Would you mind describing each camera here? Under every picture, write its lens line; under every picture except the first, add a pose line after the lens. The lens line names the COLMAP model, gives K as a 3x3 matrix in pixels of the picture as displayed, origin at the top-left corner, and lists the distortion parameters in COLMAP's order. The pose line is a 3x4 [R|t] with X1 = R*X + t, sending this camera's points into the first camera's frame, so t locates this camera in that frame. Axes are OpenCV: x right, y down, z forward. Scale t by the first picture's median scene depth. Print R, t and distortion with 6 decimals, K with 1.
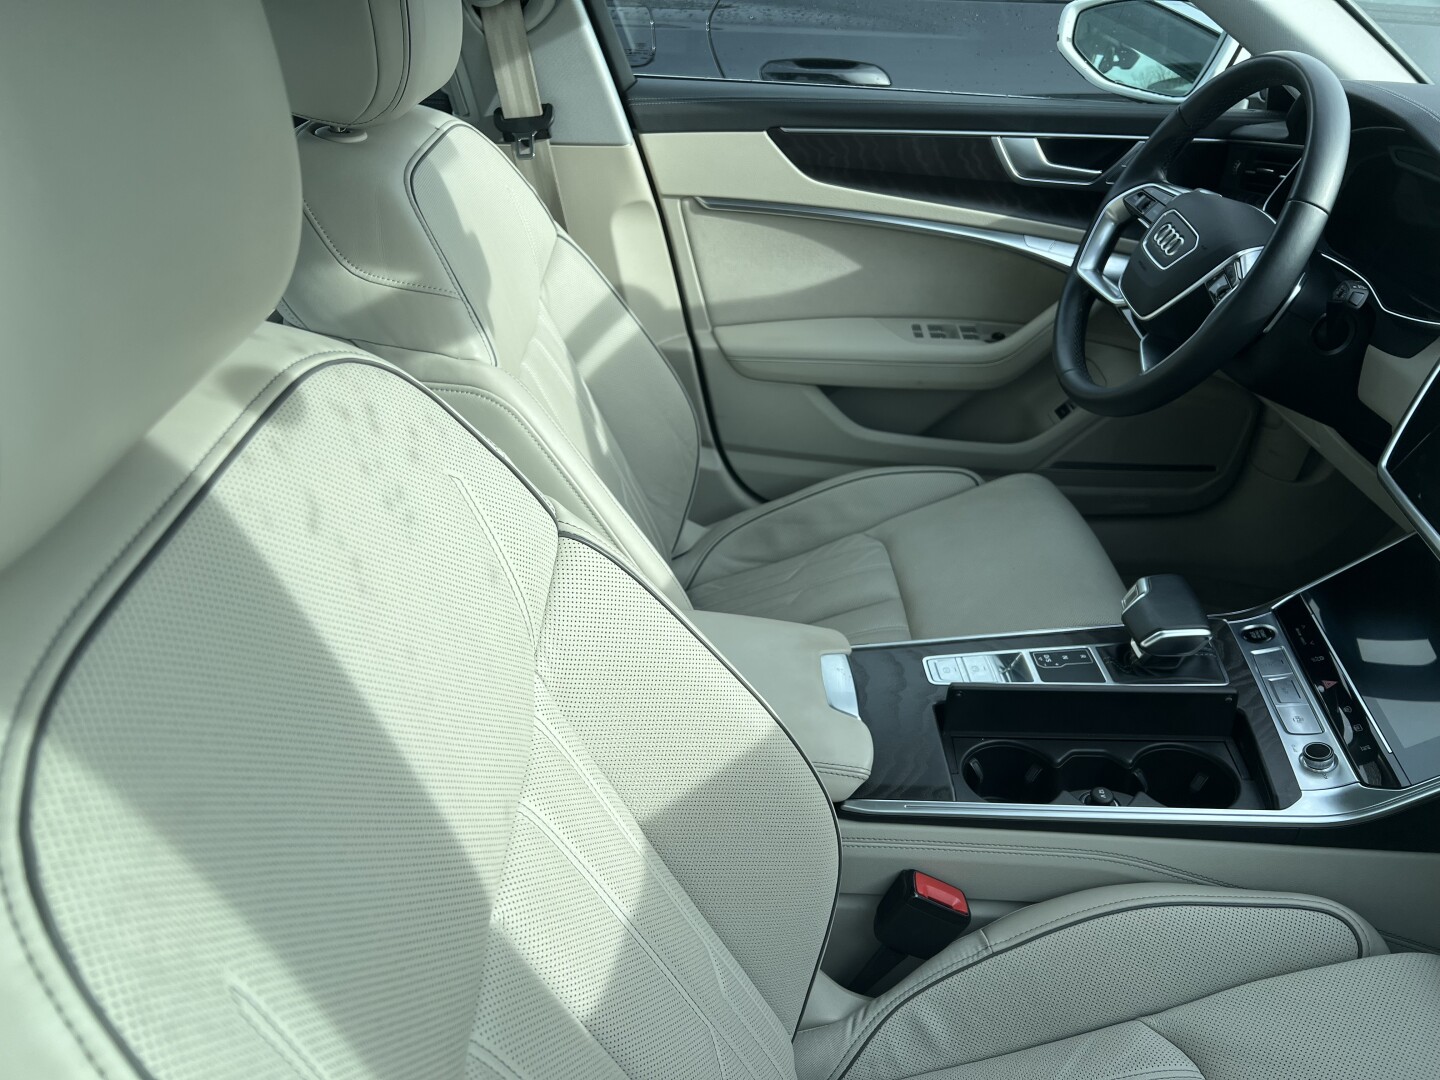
lens RADIAL K [[1093.4, 0, 723.8], [0, 1093.4, 538.0], [0, 0, 1]] dist [0.064374, -0.077124]
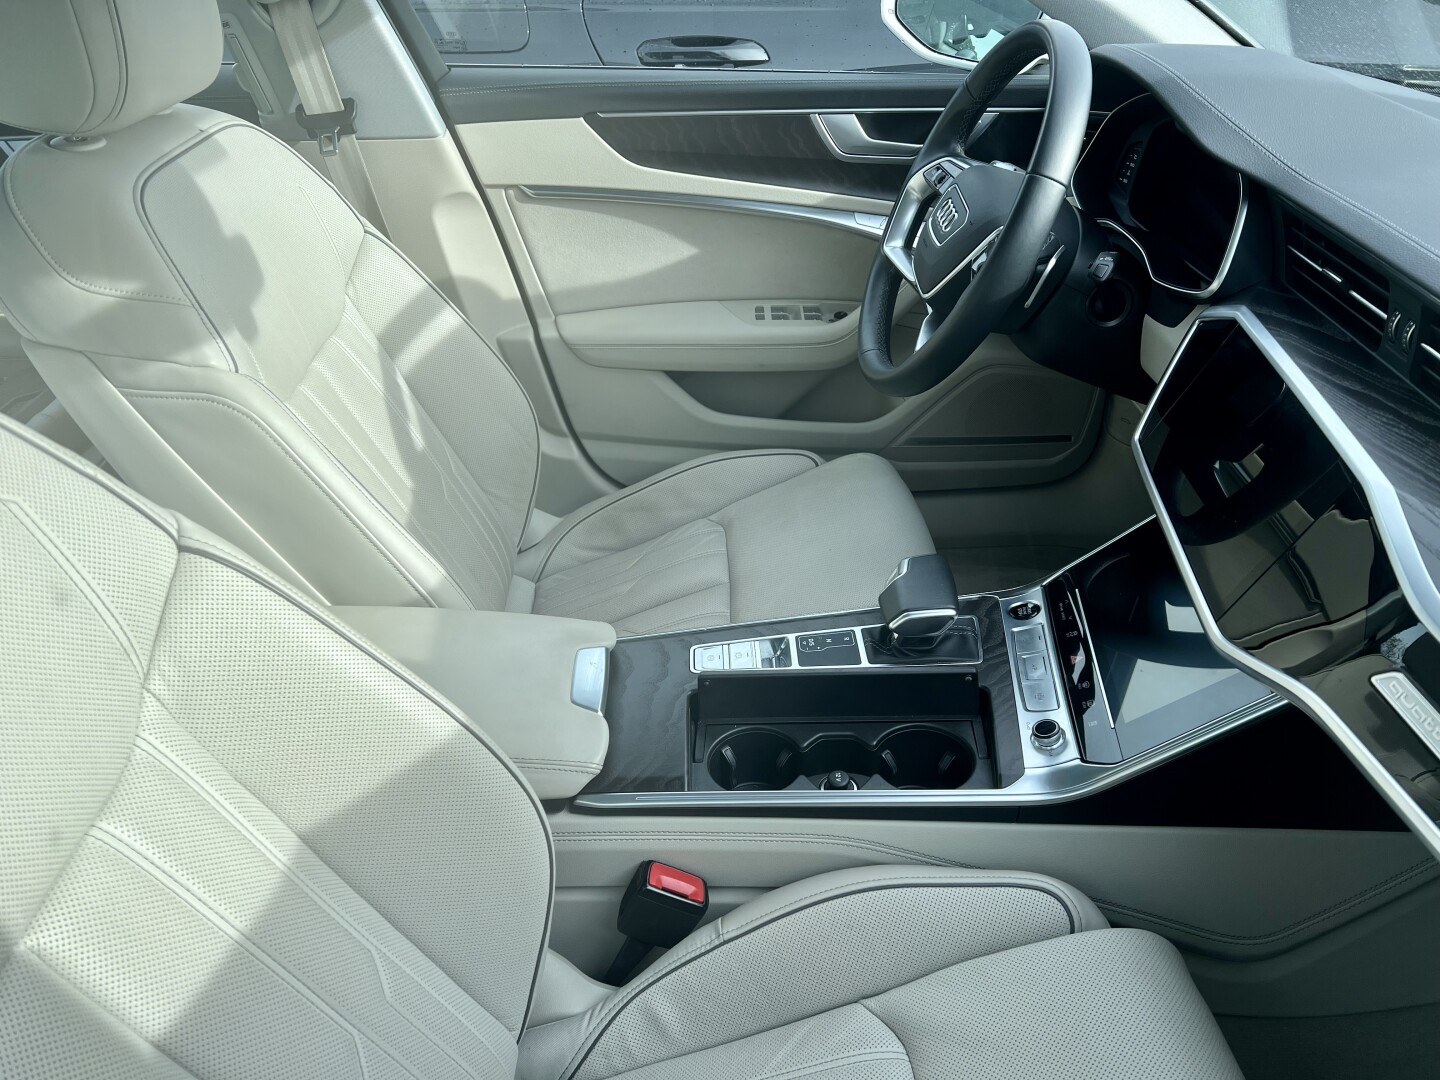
lens RADIAL K [[1088.0, 0, 724.5], [0, 1088.0, 539.6], [0, 0, 1]] dist [0.062316, -0.070319]
pose [[0.999232, -0.038562, -0.006975, 0.183139], [0.038709, 0.998999, 0.022431, -0.008206], [0.006103, -0.022683, 0.999724, 0.006813]]
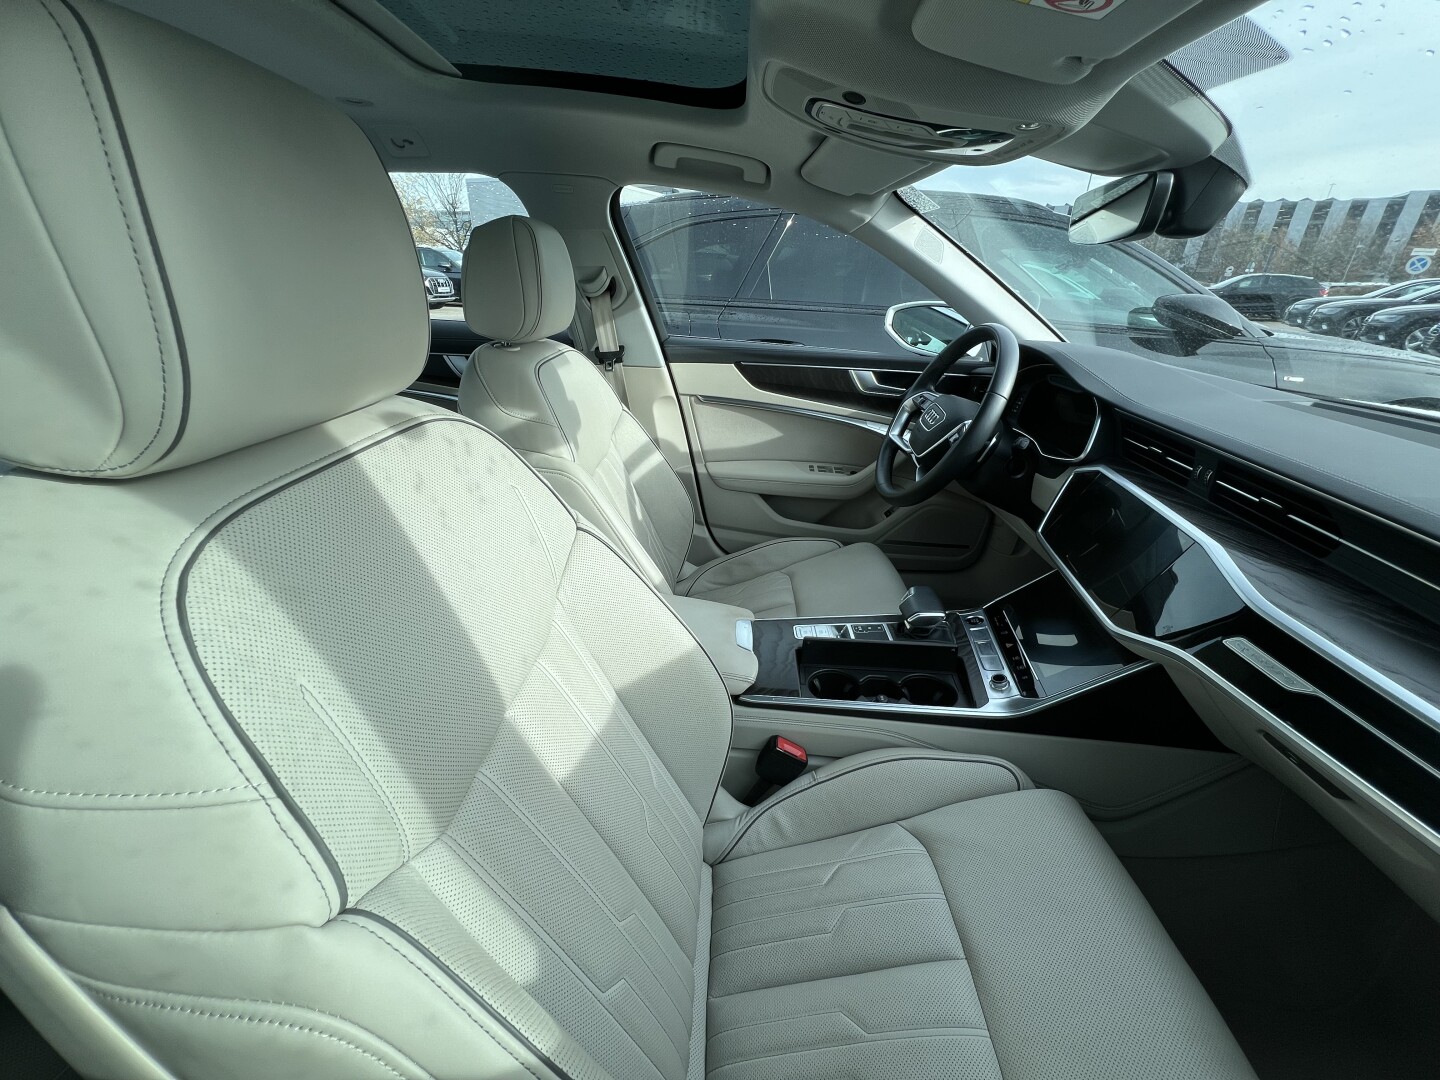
lens RADIAL K [[577.8, 0, 720.0], [0, 577.8, 540.0], [0, 0, 1]] dist [0.000151, -0.000126]
pose [[0.998821, 0.037656, -0.030650, 0.066871], [-0.040573, 0.994068, -0.100907, 0.056410], [0.026668, 0.102031, 0.994424, 0.007707]]
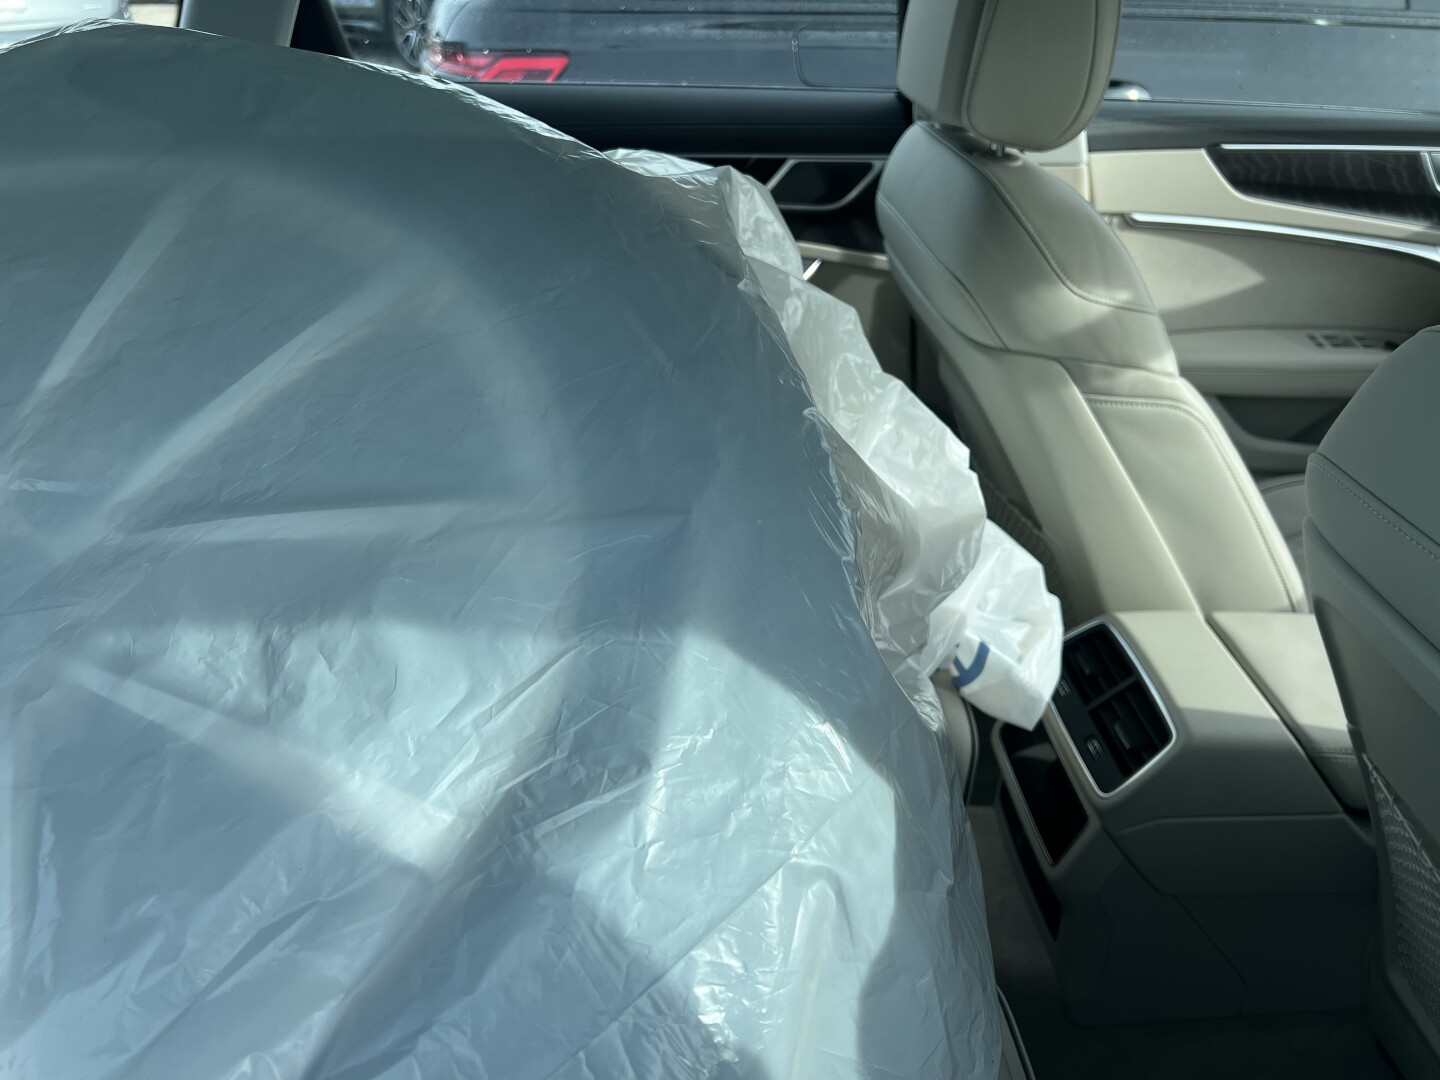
lens RADIAL K [[1089.9, 0, 735.5], [0, 1089.9, 534.4], [0, 0, 1]] dist [0.086145, -0.094627]
pose [[0.998712, -0.027444, 0.042674, -0.520211], [0.028402, 0.999354, -0.022009, -0.003272], [-0.042043, 0.023193, 0.998847, 0.004141]]
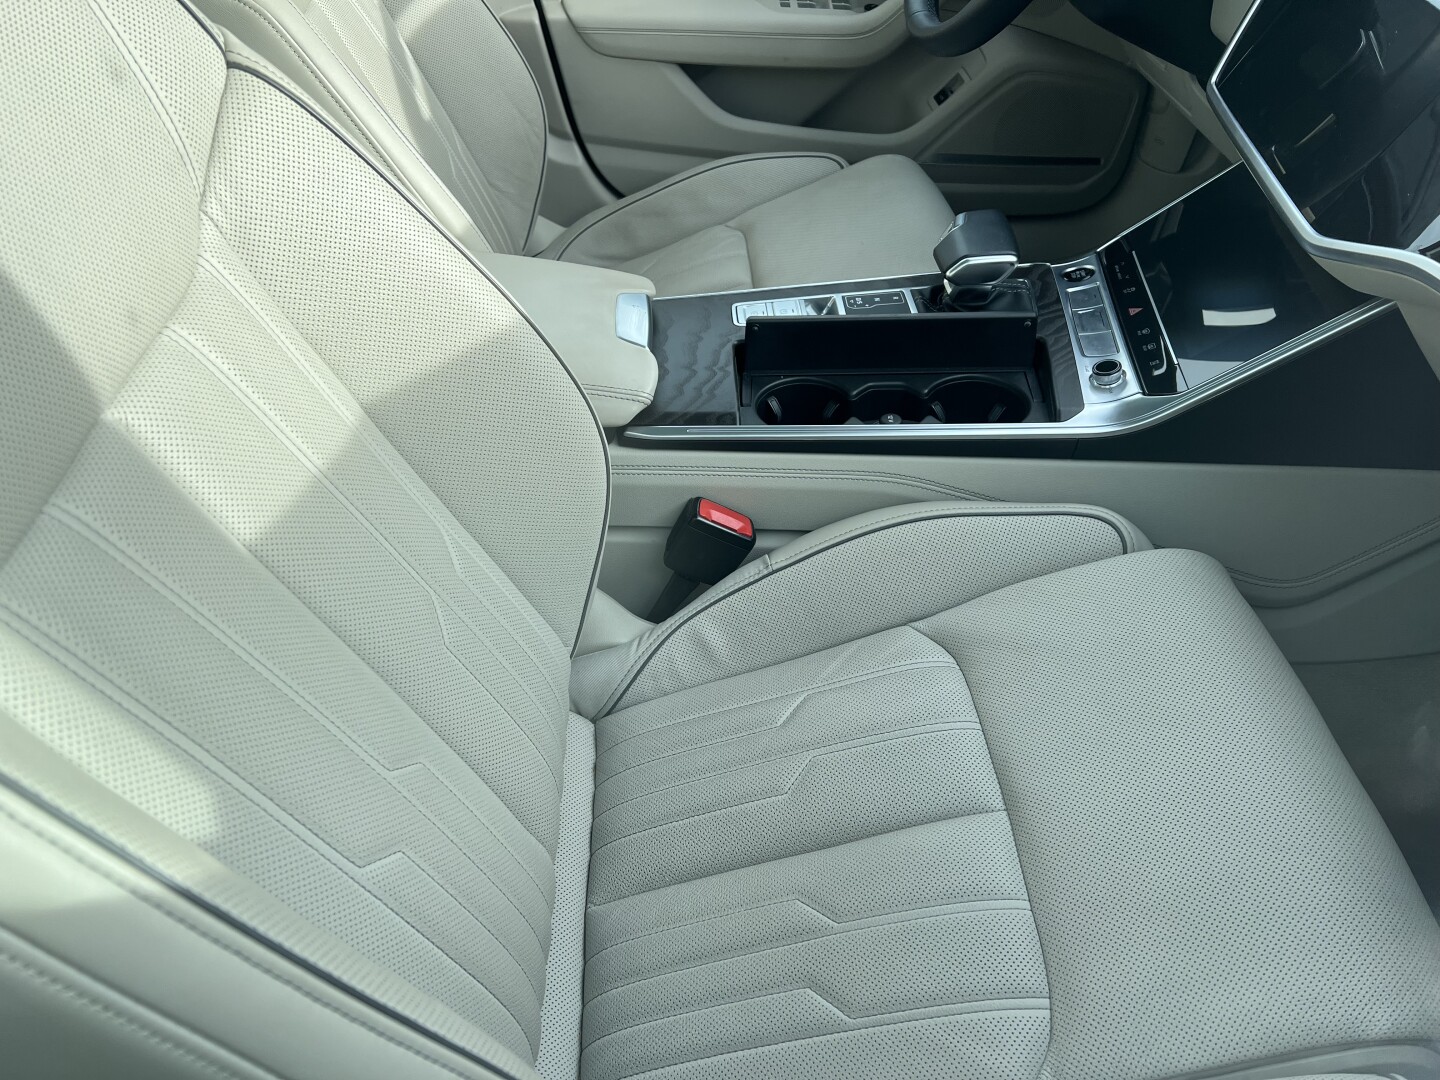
lens RADIAL K [[1089.6, 0, 717.5], [0, 1089.6, 544.9], [0, 0, 1]] dist [0.063254, -0.070903]
pose [[0.999627, -0.015558, 0.022425, 0.118000], [0.011280, 0.983665, 0.179653, 0.118901], [-0.024854, -0.179333, 0.983474, 0.015830]]
